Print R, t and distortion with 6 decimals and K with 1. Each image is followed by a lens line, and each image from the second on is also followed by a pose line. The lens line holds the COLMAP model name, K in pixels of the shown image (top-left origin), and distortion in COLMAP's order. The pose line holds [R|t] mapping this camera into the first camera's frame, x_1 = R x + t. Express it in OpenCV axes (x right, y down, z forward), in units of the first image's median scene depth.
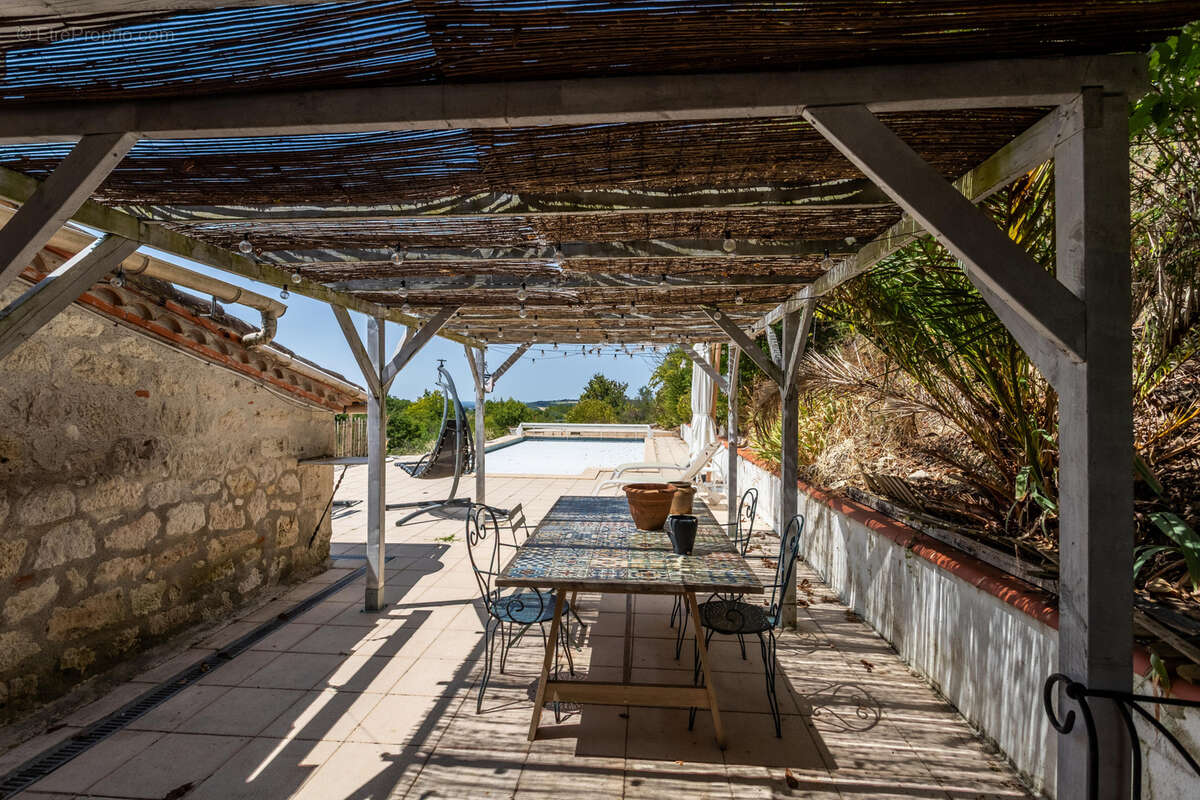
lens RADIAL K [[571.1, 0, 594.3], [0, 571.1, 401.1], [0, 0, 1]] dist [-0.005594, -0.000090]
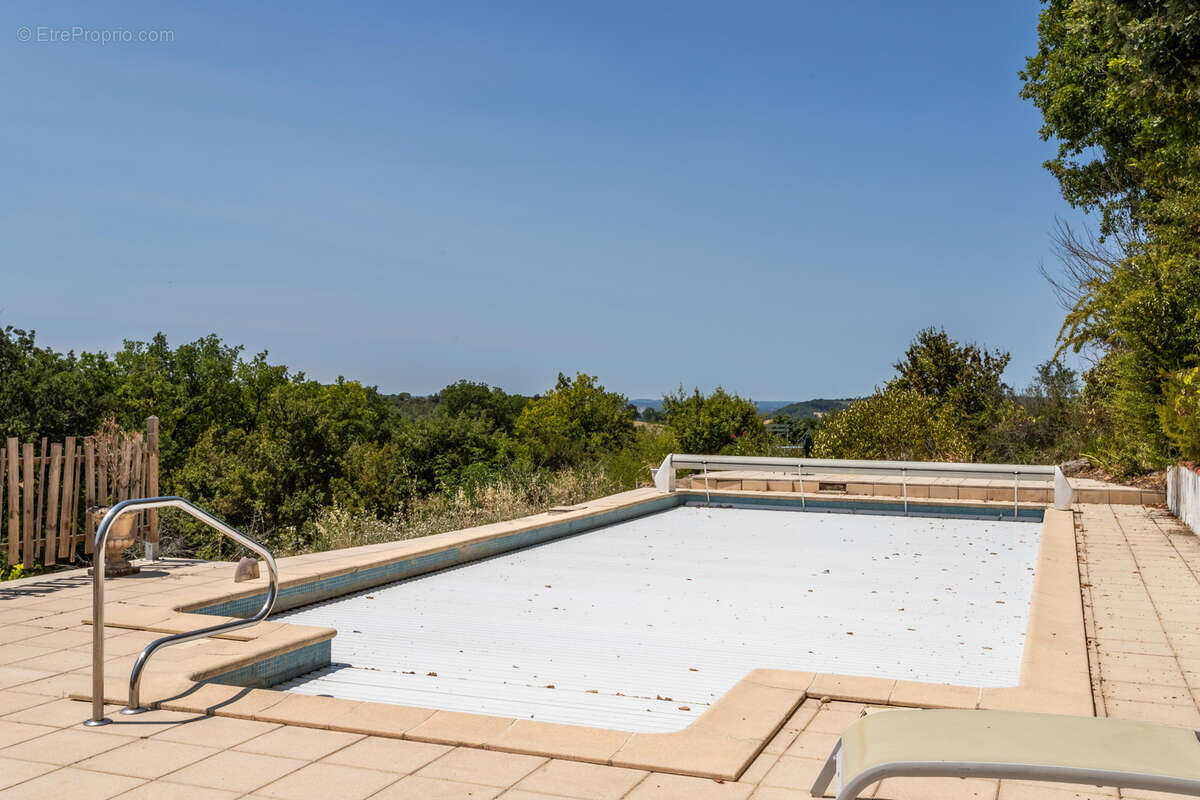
lens RADIAL K [[1213.0, 0, 600.5], [0, 1213.0, 399.8], [0, 0, 1]] dist [-0.001487, 0.000000]
pose [[0.962842, 0.004799, -0.270023, 0.017743], [-0.004850, 0.999988, 0.000480, 0.002781], [0.270022, 0.000847, 0.962854, 0.157444]]
